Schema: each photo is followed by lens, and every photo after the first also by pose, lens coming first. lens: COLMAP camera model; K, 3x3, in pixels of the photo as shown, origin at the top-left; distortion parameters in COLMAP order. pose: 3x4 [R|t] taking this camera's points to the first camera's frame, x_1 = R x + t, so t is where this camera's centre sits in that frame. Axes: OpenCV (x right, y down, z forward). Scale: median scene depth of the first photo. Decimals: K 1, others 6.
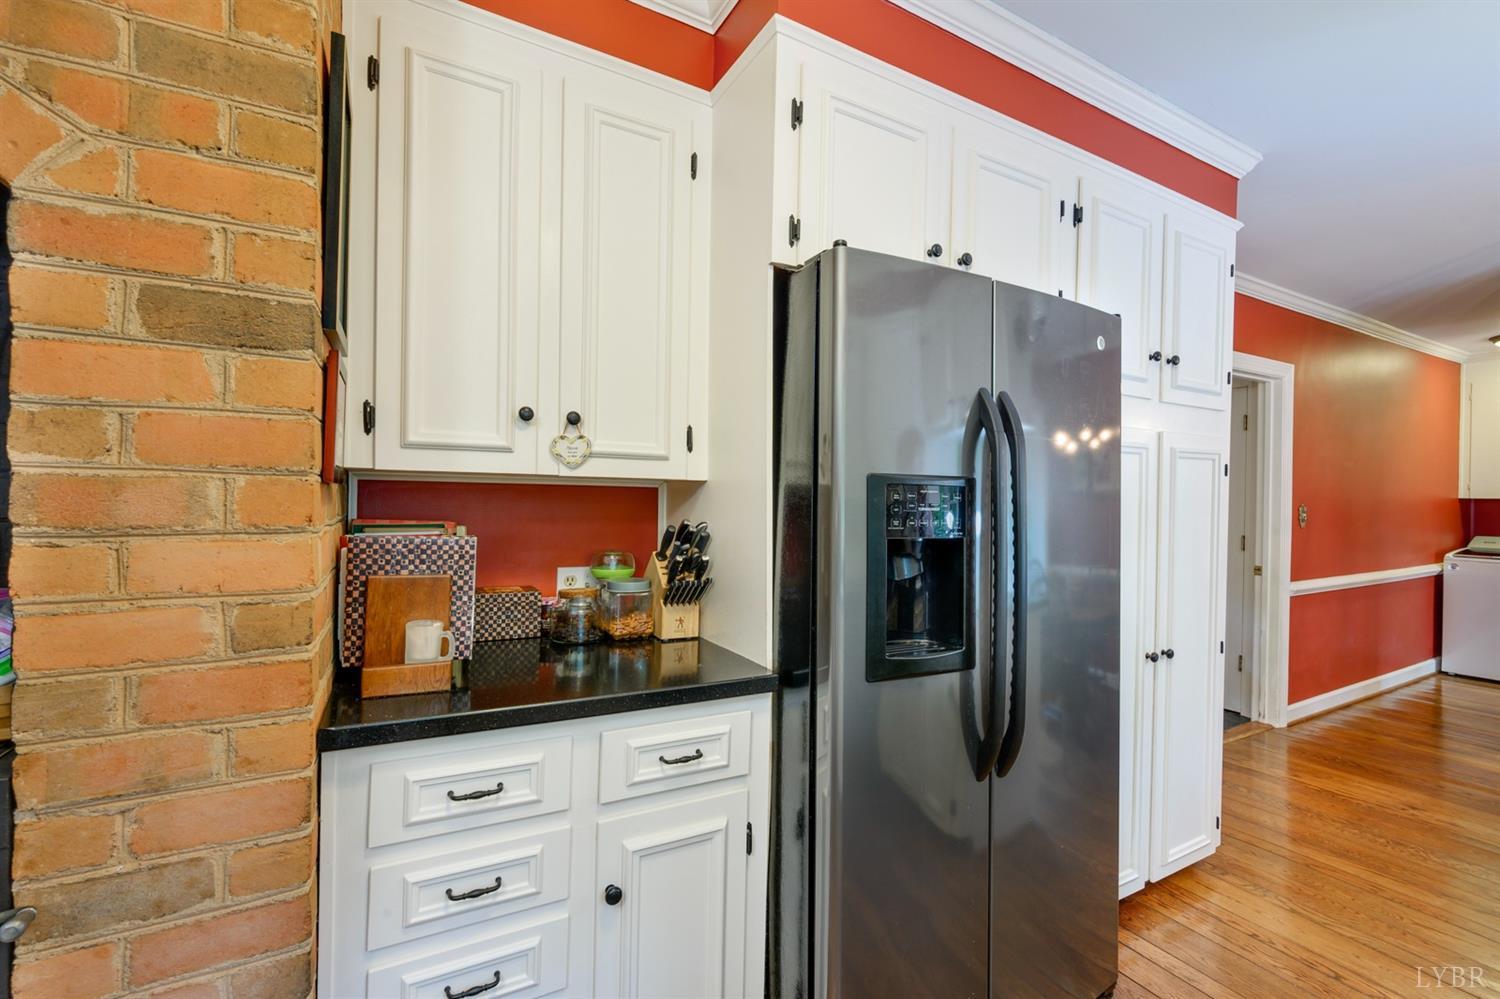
lens RADIAL K [[648.7, 0, 750.0], [0, 648.7, 499.5], [0, 0, 1]] dist [-0.007890, 0.000055]
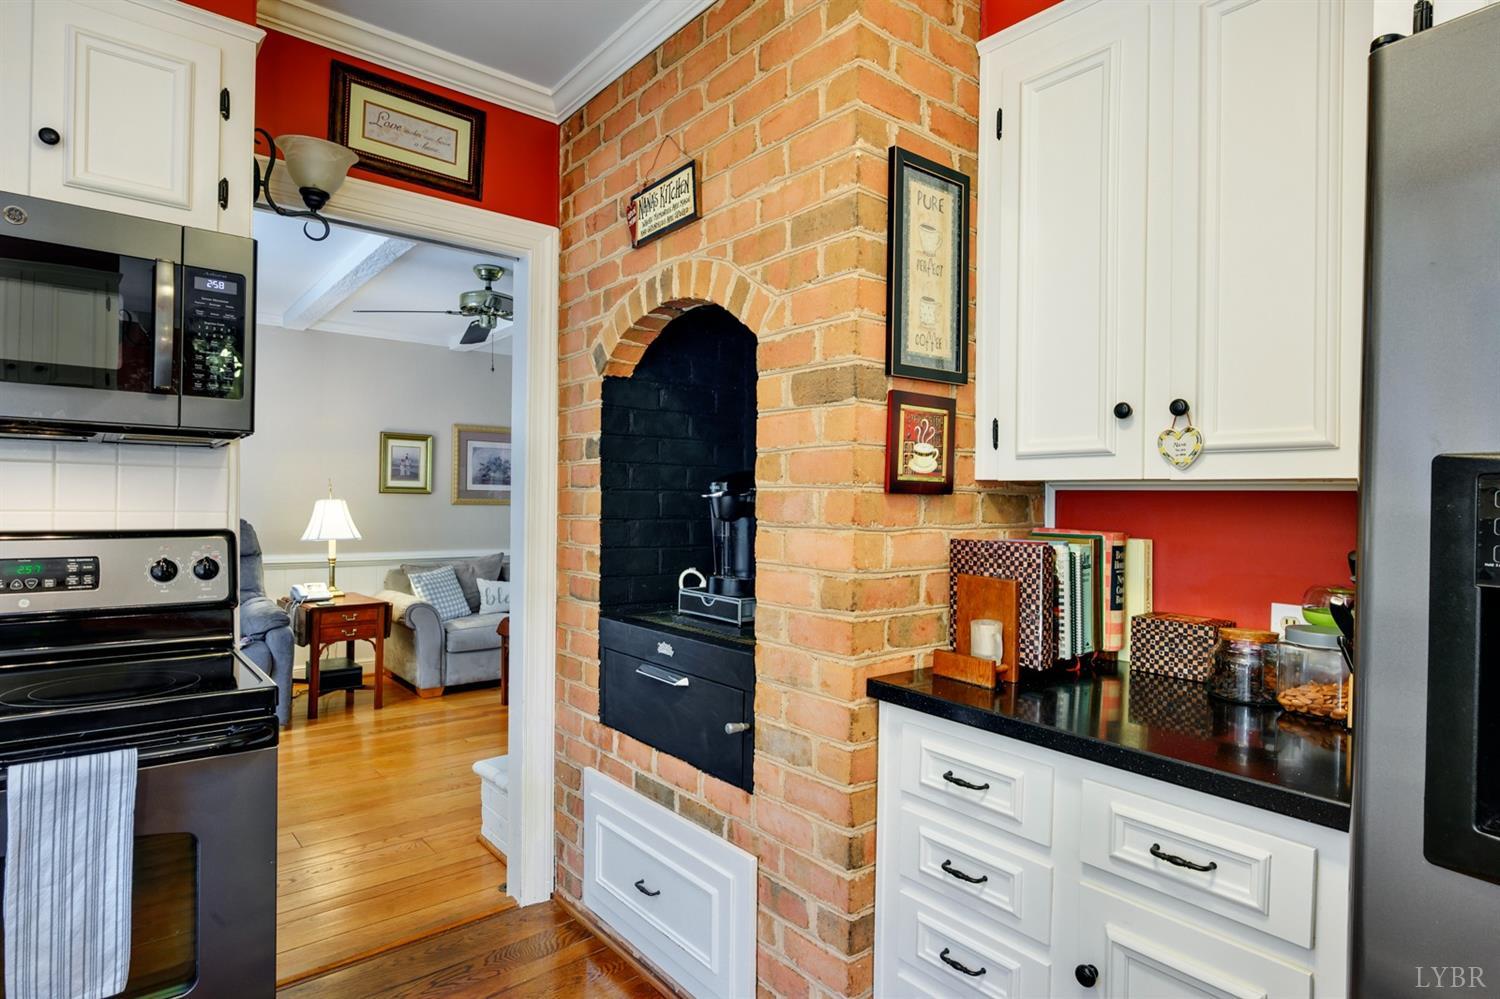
lens RADIAL K [[809.3, 0, 750.0], [0, 809.3, 499.5], [0, 0, 1]] dist [-0.000174, -0.000804]
pose [[0.175299, -0.012280, -0.984439, 0.708852], [-0.011435, 0.999829, -0.014508, 0.010406], [0.984449, 0.013800, 0.175129, 0.350330]]
